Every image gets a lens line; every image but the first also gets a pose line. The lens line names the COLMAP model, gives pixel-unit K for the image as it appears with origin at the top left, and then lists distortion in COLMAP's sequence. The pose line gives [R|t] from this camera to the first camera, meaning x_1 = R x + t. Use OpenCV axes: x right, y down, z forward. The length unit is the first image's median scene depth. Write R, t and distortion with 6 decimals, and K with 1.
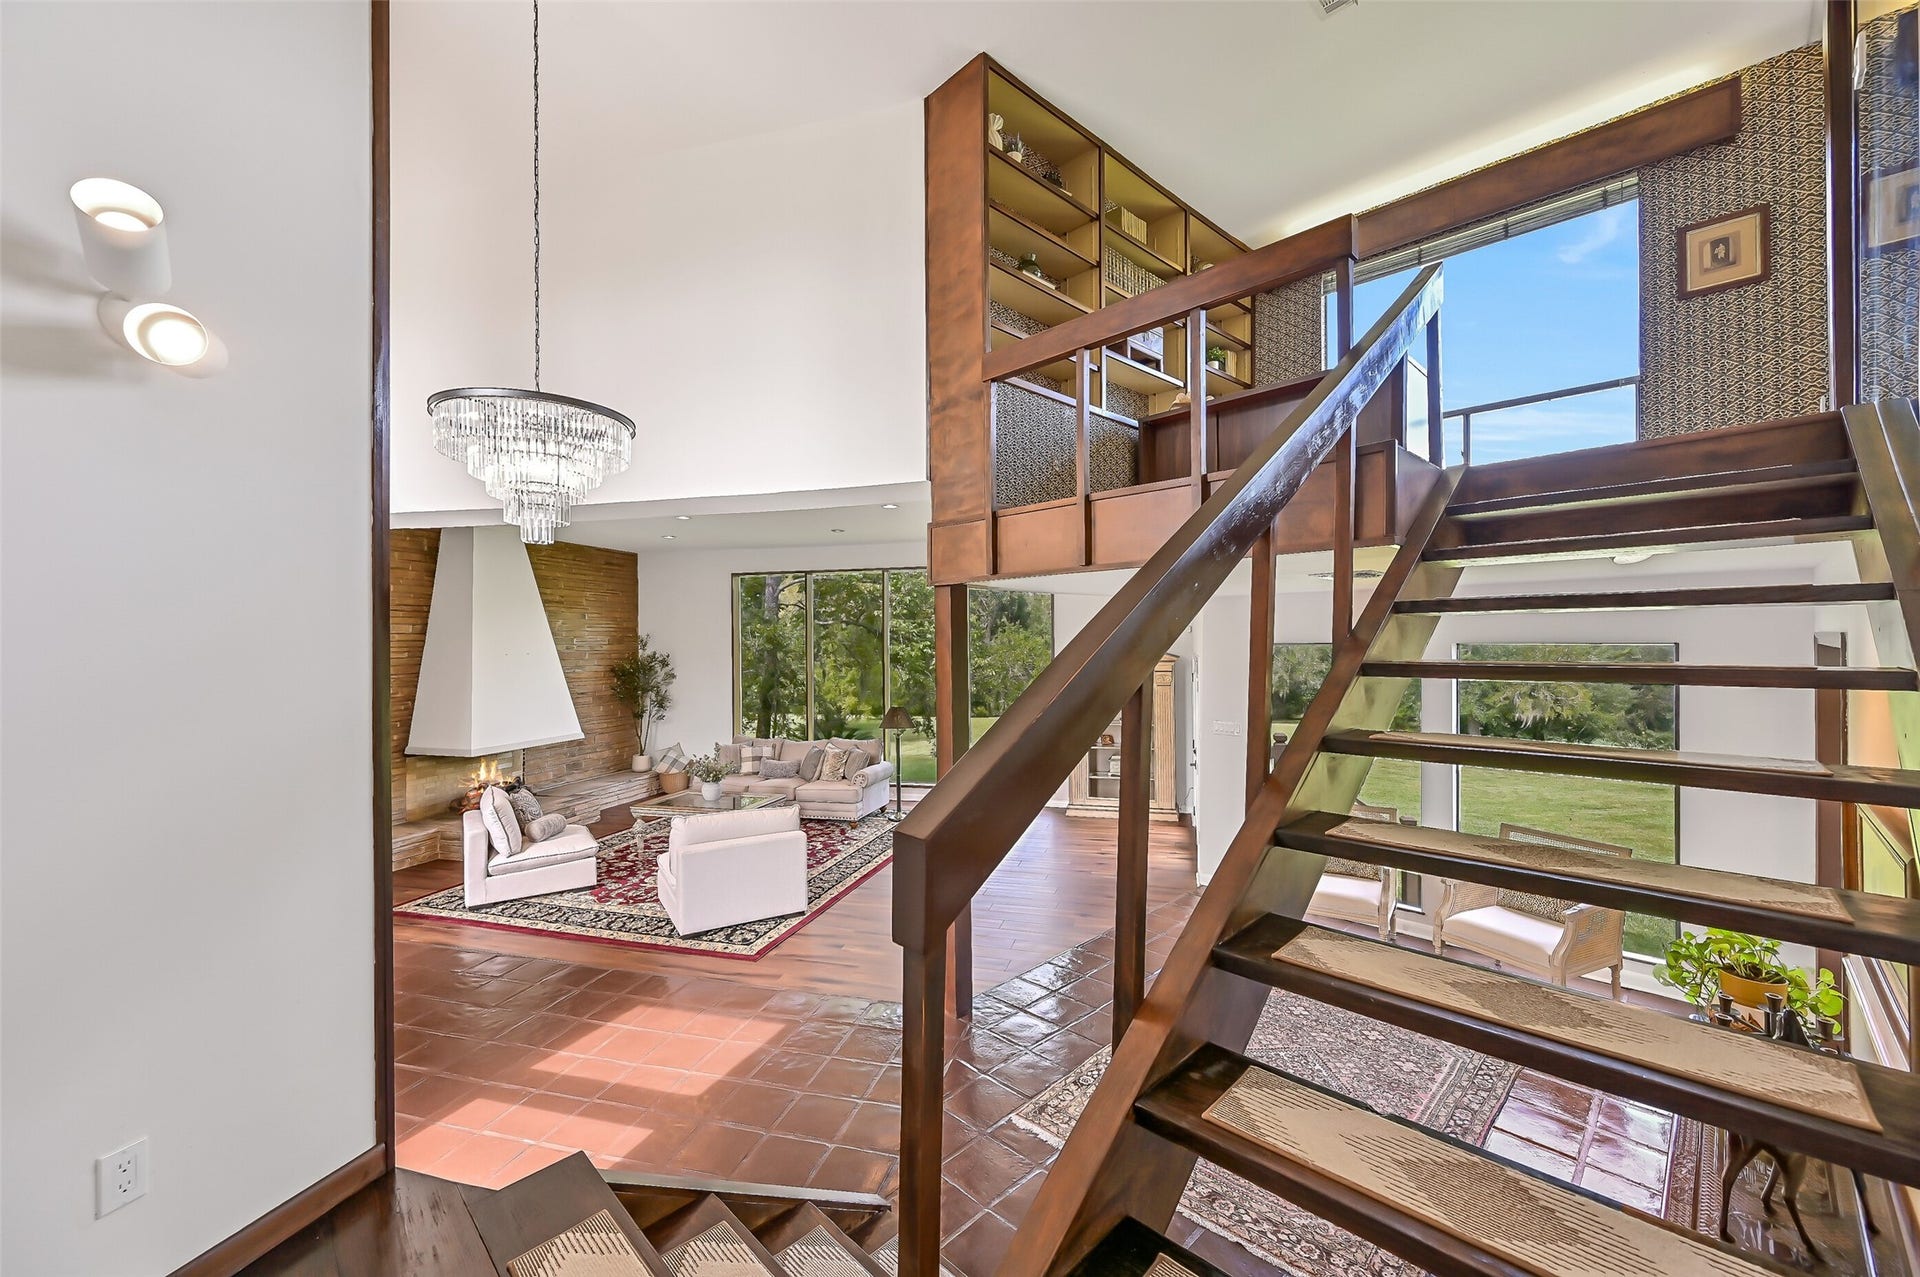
lens RADIAL K [[780.7, 0, 948.7], [0, 780.7, 638.4], [0, 0, 1]] dist [0.001864, 0.000086]
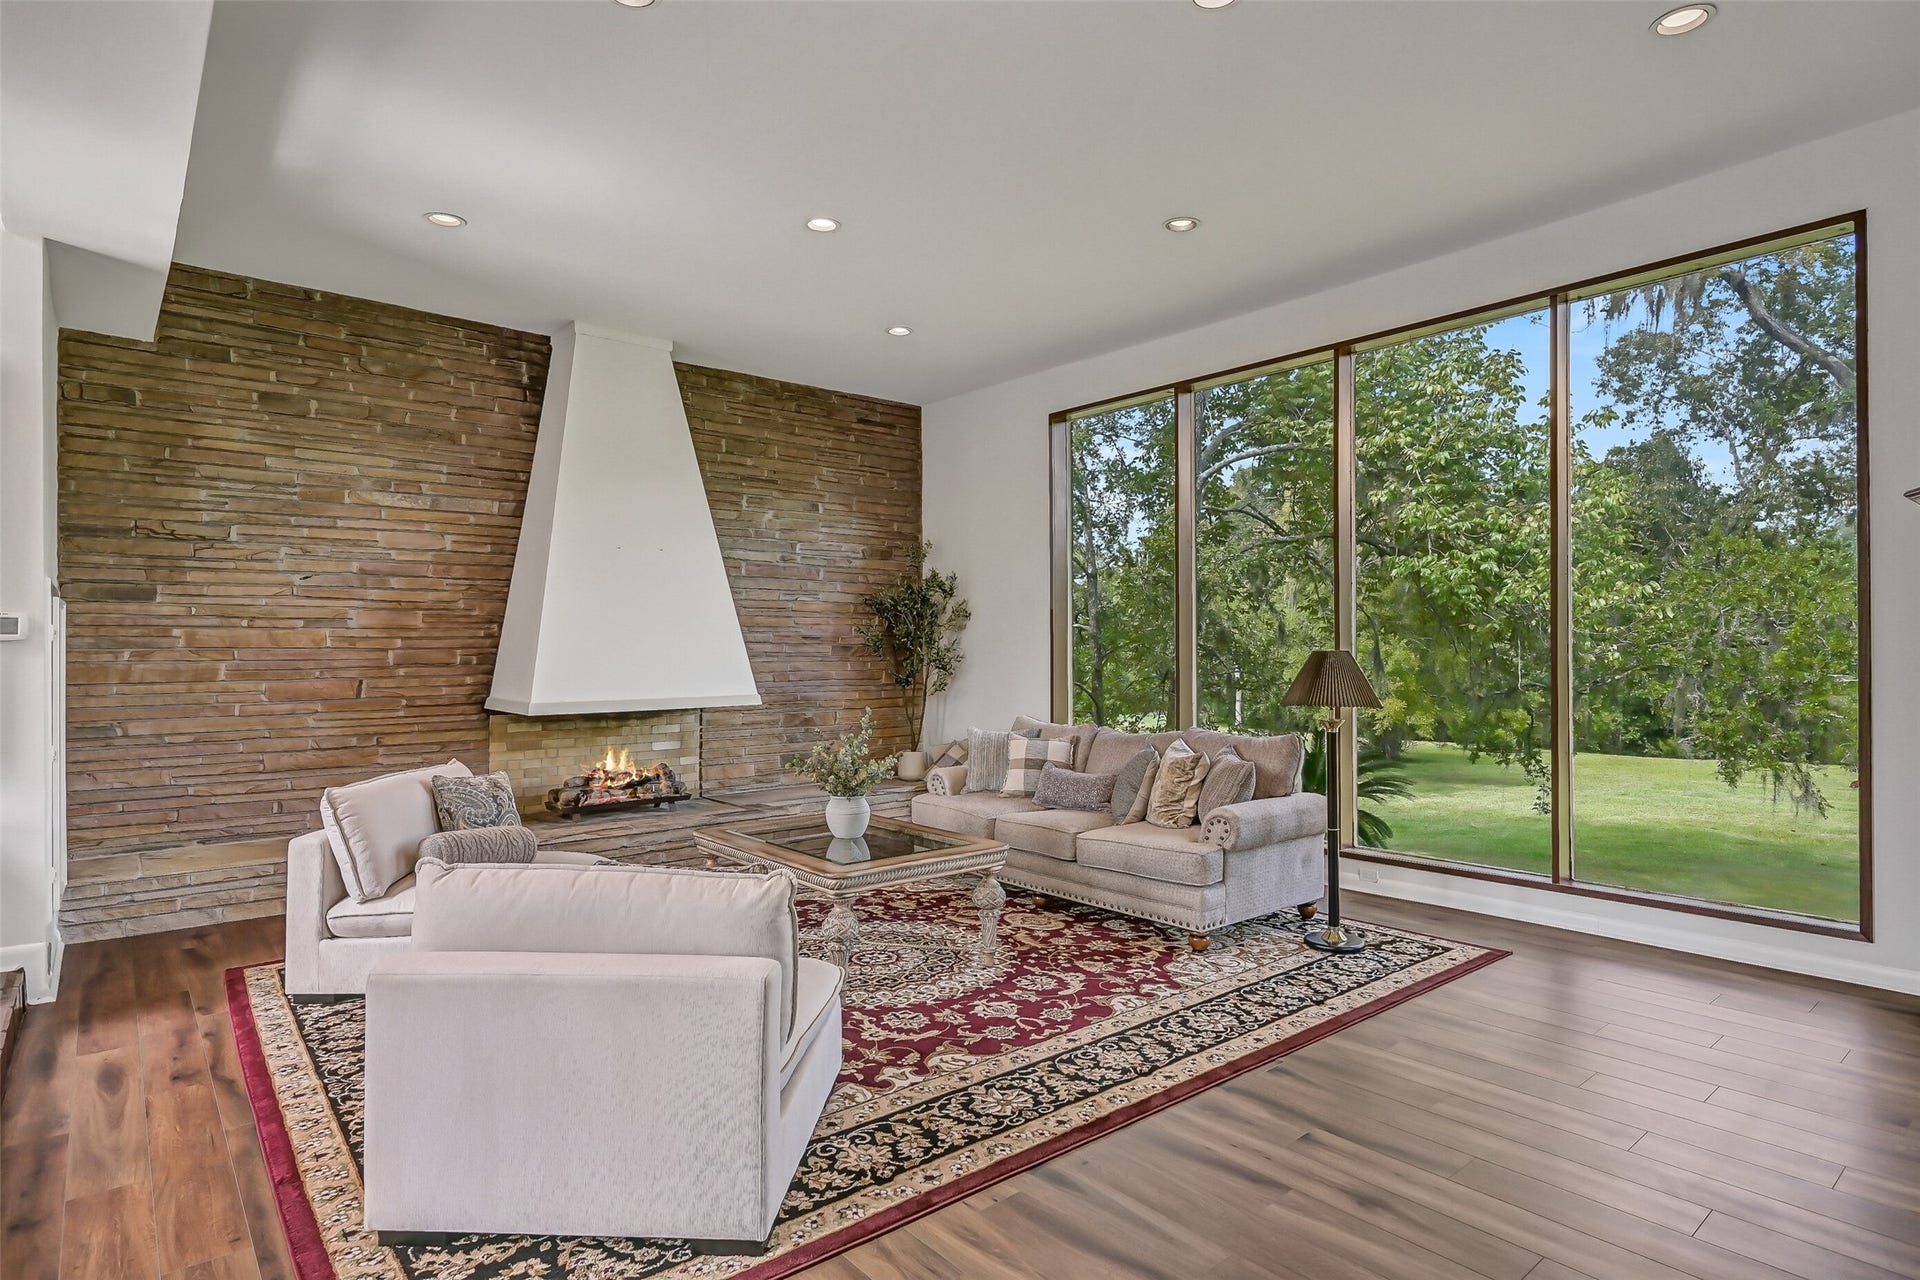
lens RADIAL K [[1012.9, 0, 969.4], [0, 1012.9, 641.8], [0, 0, 1]] dist [-0.003299, -0.000423]
pose [[0.837832, 0.005050, -0.545904, 0.056257], [-0.005515, 0.999984, 0.000785, 0.080912], [0.545900, 0.002353, 0.837847, 0.471817]]
